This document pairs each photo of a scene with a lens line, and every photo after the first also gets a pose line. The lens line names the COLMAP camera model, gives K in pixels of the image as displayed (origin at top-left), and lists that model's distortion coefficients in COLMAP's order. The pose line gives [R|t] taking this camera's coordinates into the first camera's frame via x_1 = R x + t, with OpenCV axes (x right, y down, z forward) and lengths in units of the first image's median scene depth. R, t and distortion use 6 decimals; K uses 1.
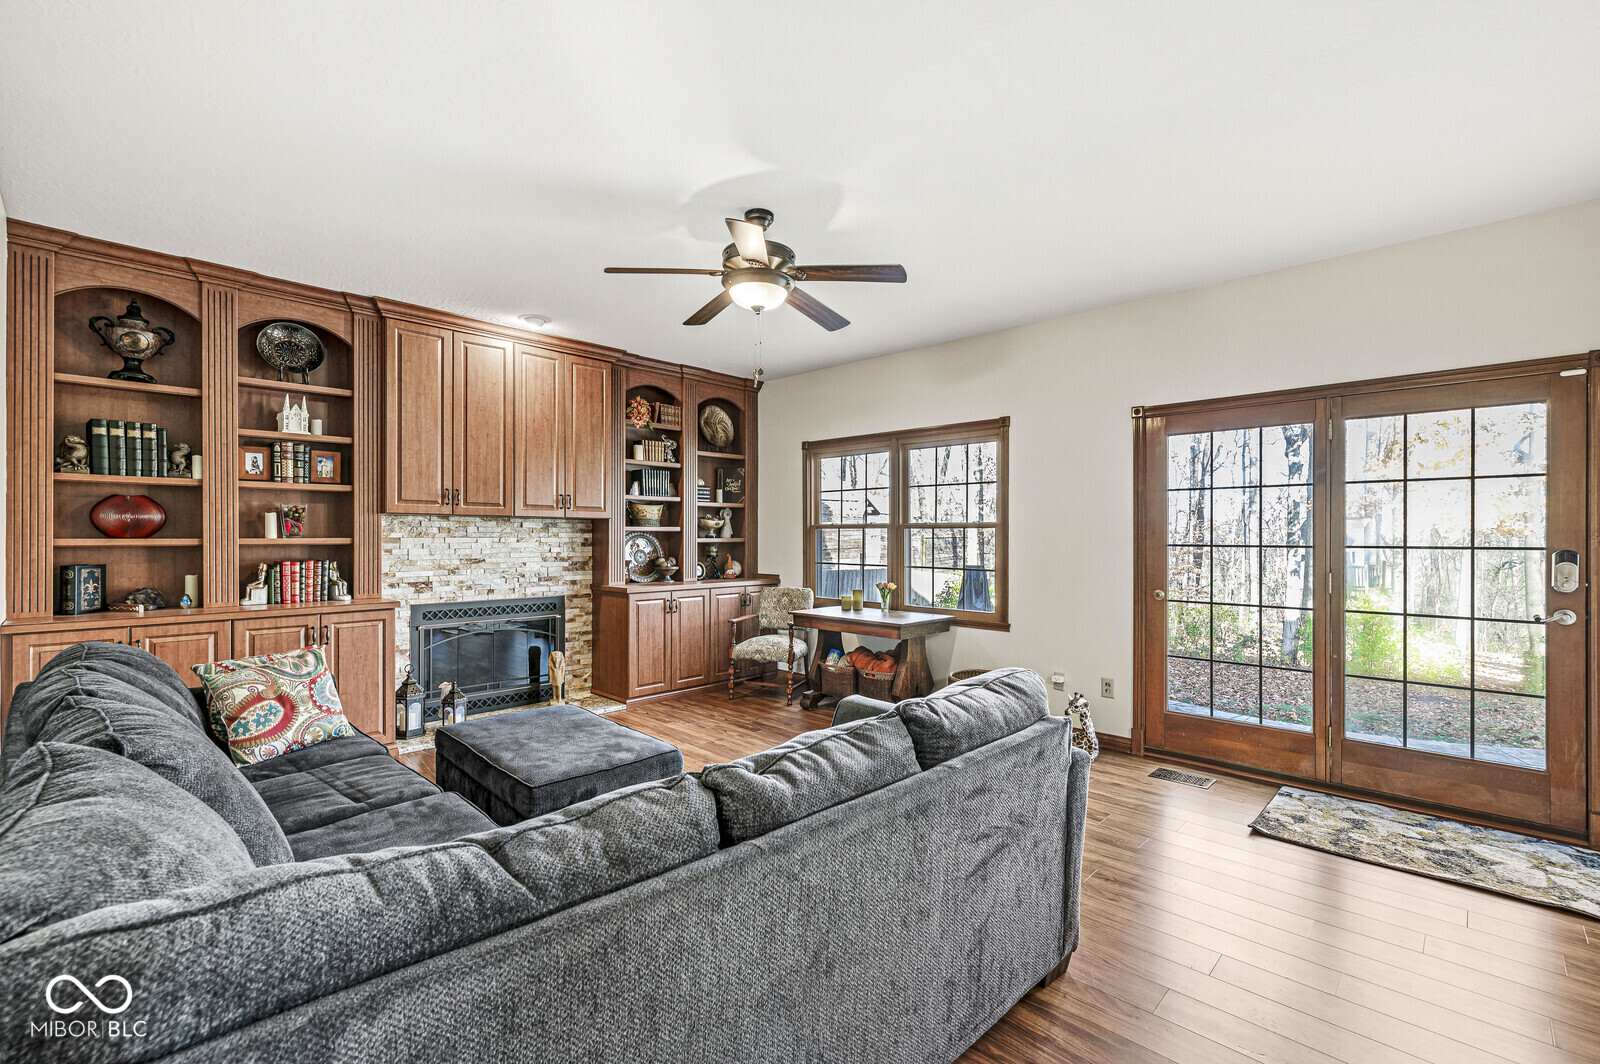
lens RADIAL K [[696.3, 0, 794.7], [0, 696.3, 542.6], [0, 0, 1]] dist [-0.002783, 0.000548]
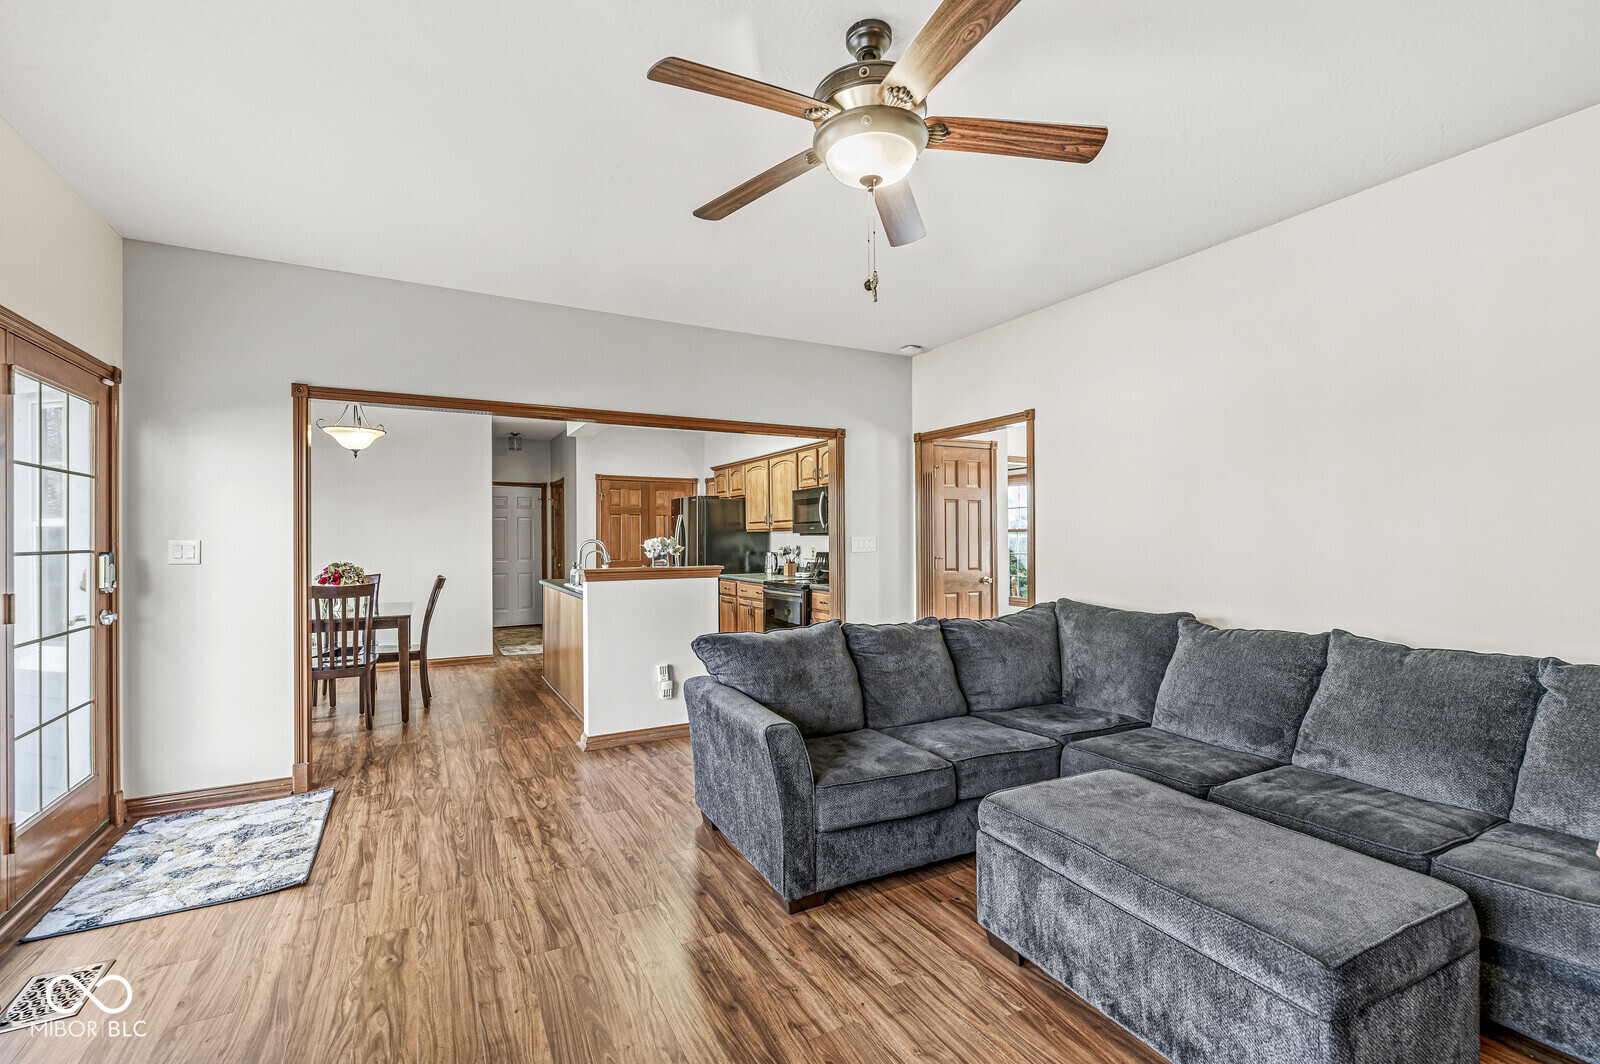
lens RADIAL K [[696.3, 0, 806.6], [0, 696.3, 535.7], [0, 0, 1]] dist [-0.002783, 0.000548]
pose [[-0.958272, 0.002405, 0.285848, -0.116174], [0.004909, 0.999956, 0.008042, -0.010266], [-0.285816, 0.009110, -0.958241, 1.071938]]
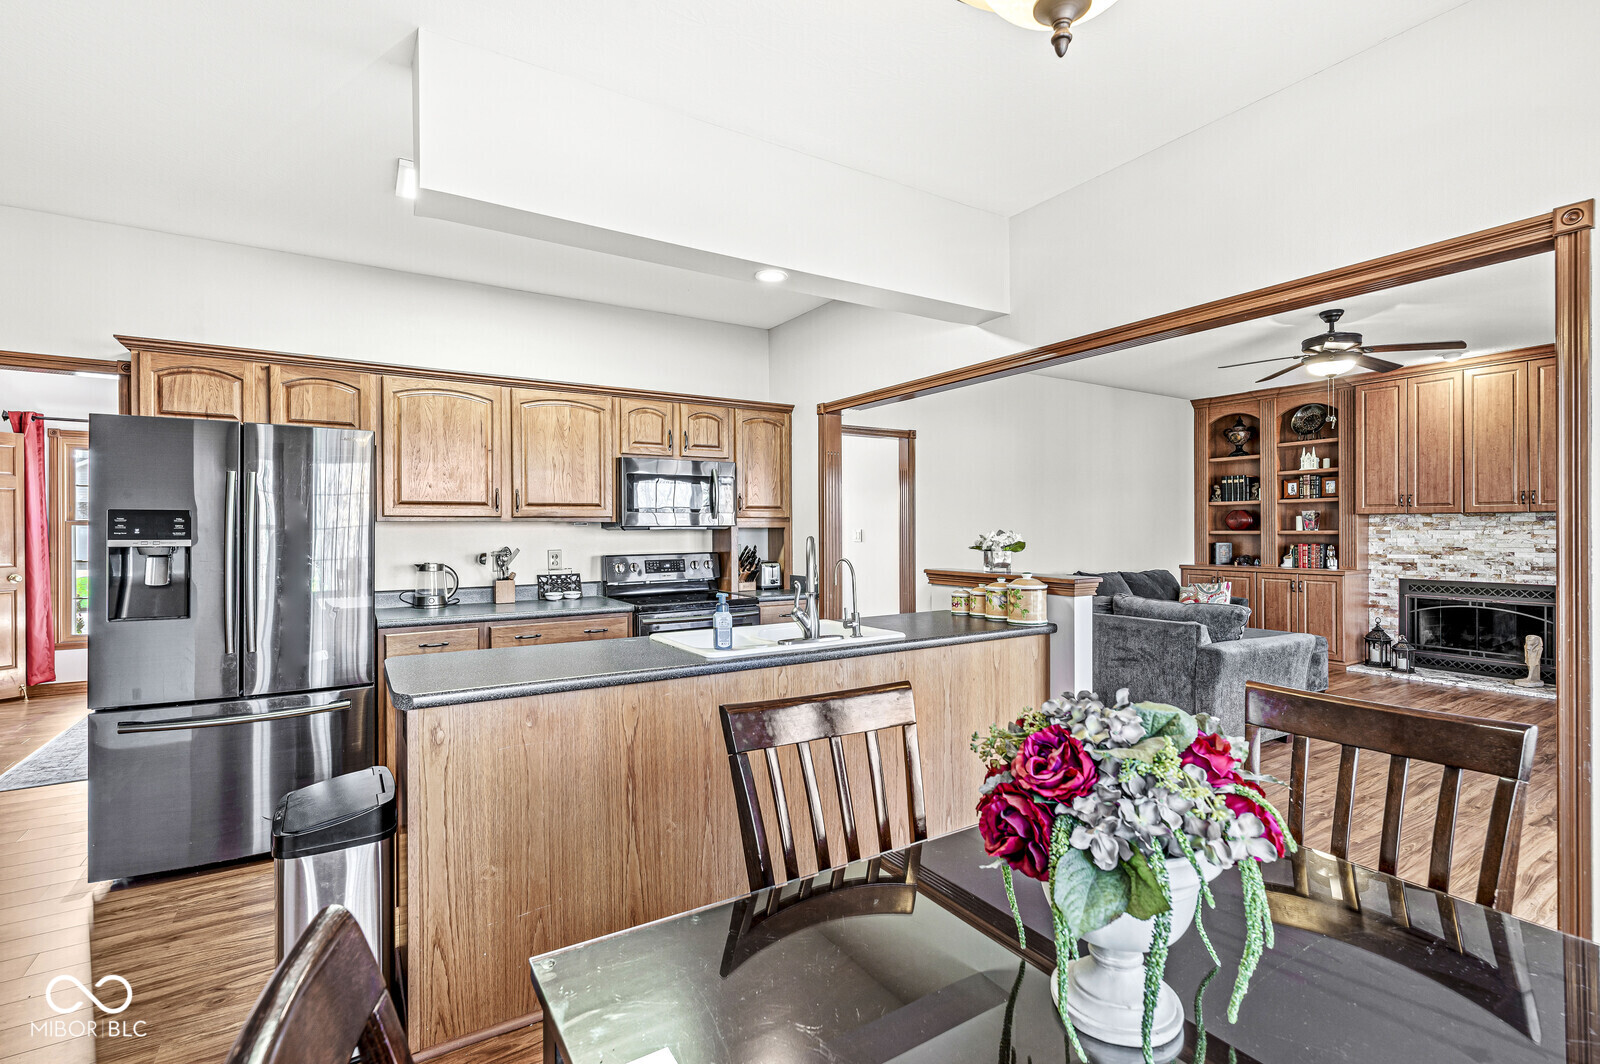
lens RADIAL K [[721.0, 0, 804.8], [0, 721.0, 528.3], [0, 0, 1]] dist [-0.000780, 0.000161]
pose [[-0.229700, -0.002495, -0.973258, 1.115102], [-0.006598, 0.999978, -0.001007, -0.001556], [0.973239, 0.006190, -0.229711, 0.170539]]
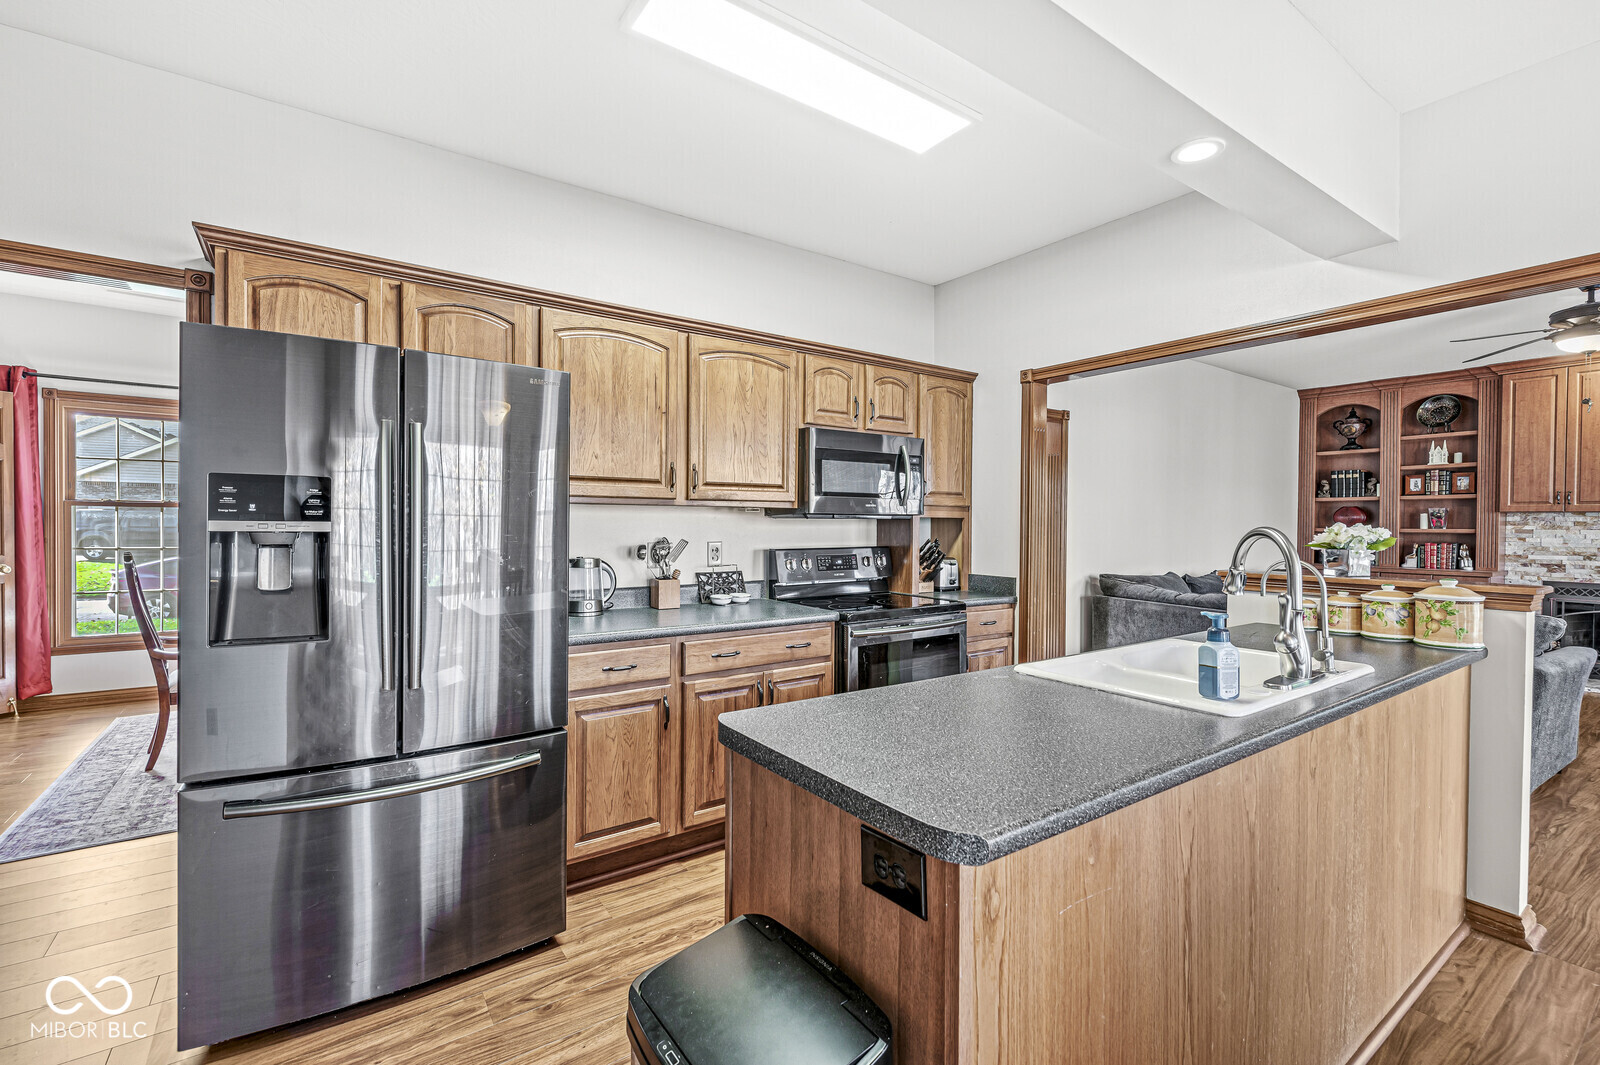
lens RADIAL K [[696.3, 0, 804.2], [0, 696.3, 529.7], [0, 0, 1]] dist [-0.002783, 0.000548]
pose [[-0.184439, 0.005677, -0.982828, 0.981623], [-0.018349, 0.999789, 0.009219, 0.006419], [0.982673, 0.019734, -0.184296, -0.127886]]
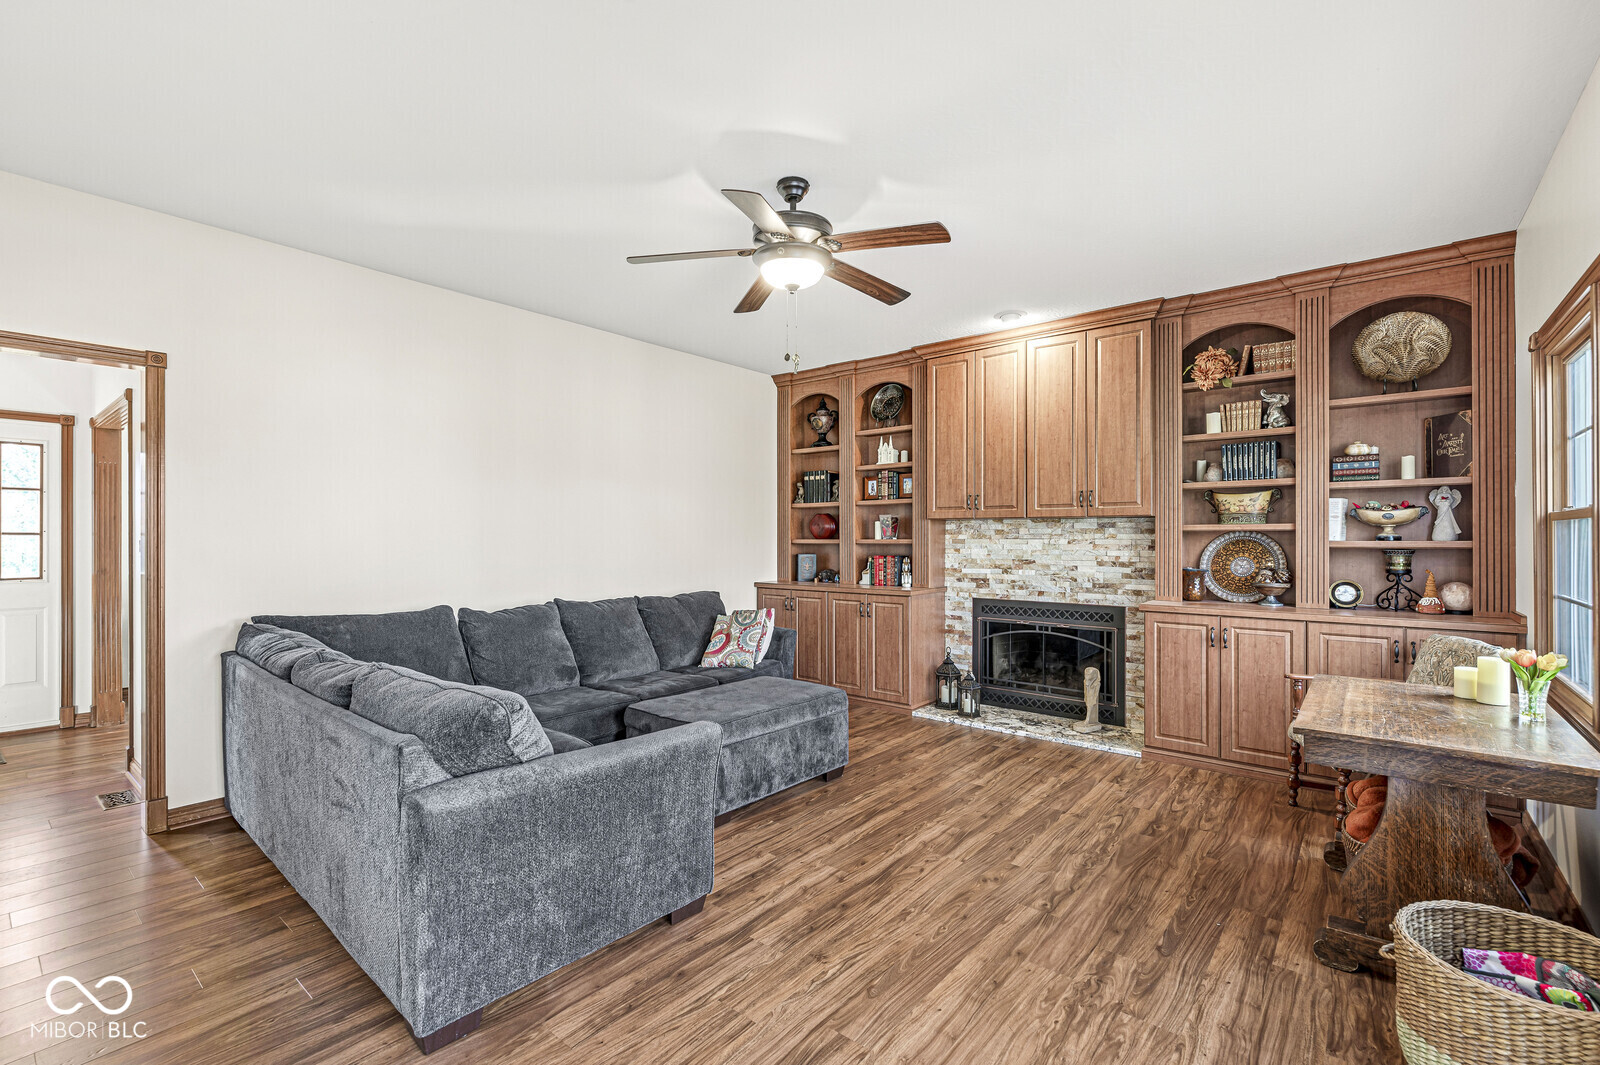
lens RADIAL K [[696.3, 0, 807.9], [0, 696.3, 538.0], [0, 0, 1]] dist [-0.002783, 0.000548]
pose [[0.091904, -0.003212, -0.995763, 0.560751], [-0.010458, 0.999937, -0.004191, -0.001334], [0.995713, 0.010799, 0.091865, 0.616197]]
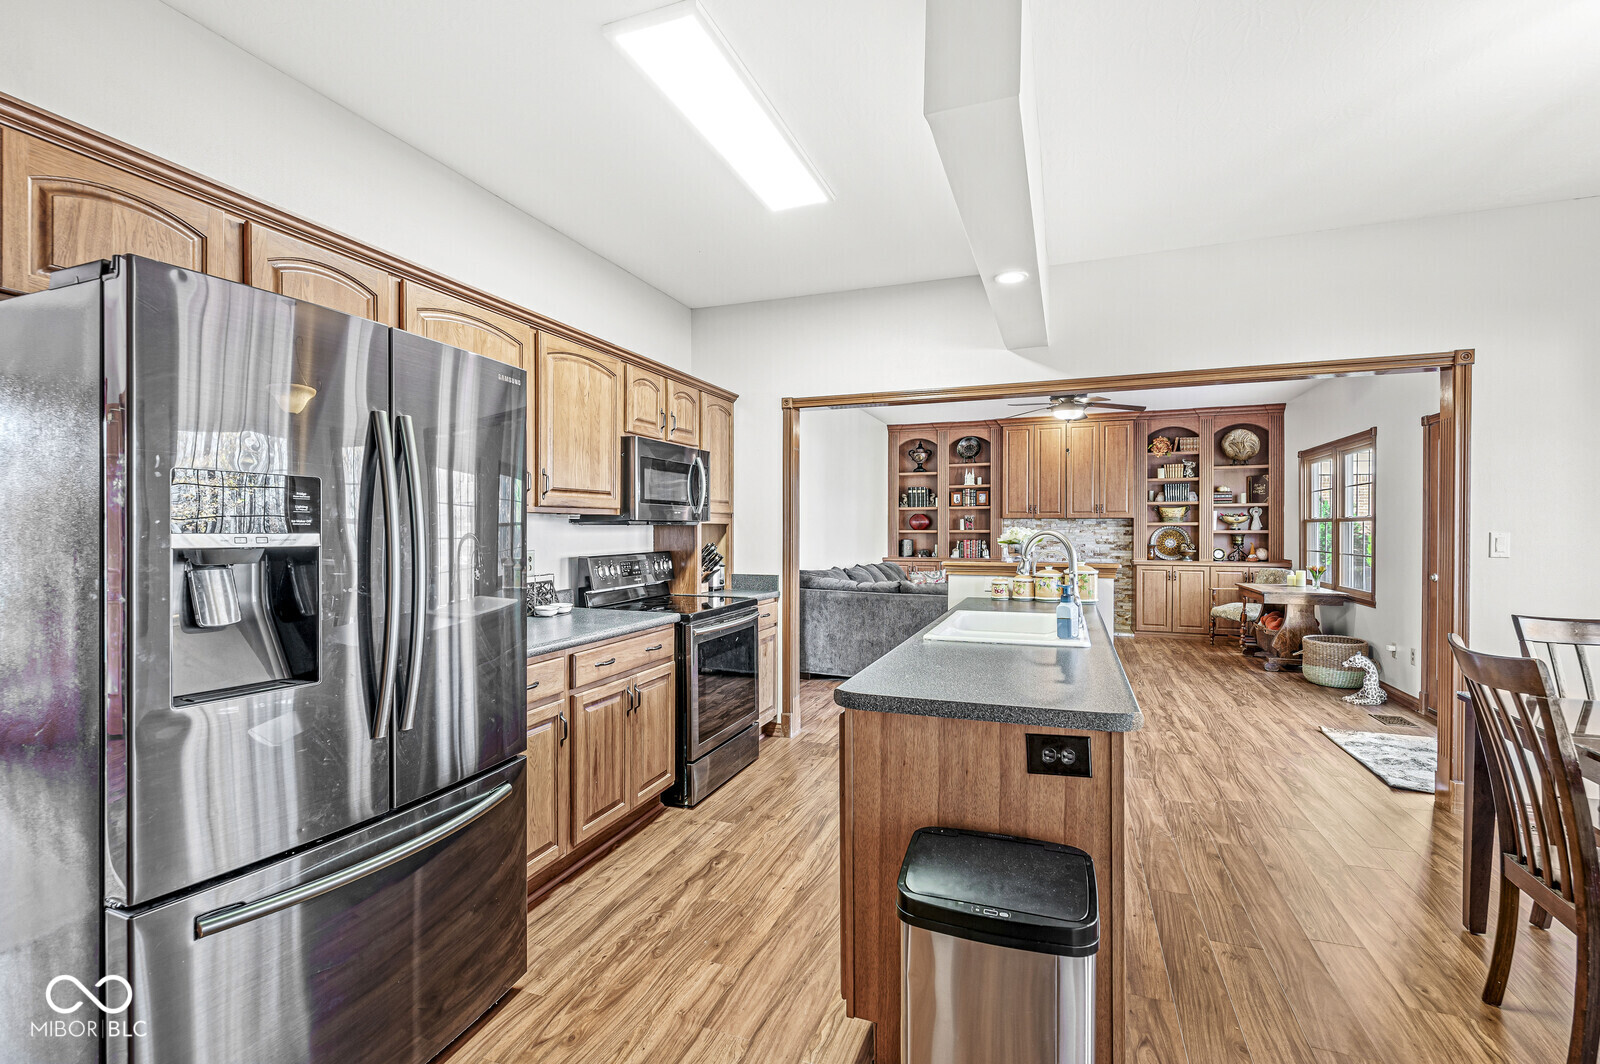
lens RADIAL K [[696.3, 0, 805.5], [0, 696.3, 532.9], [0, 0, 1]] dist [-0.002783, 0.000548]
pose [[0.403839, 0.002091, -0.914828, 1.018230], [-0.007584, 0.999971, -0.001062, 0.008717], [0.914799, 0.007367, 0.403843, -0.376106]]
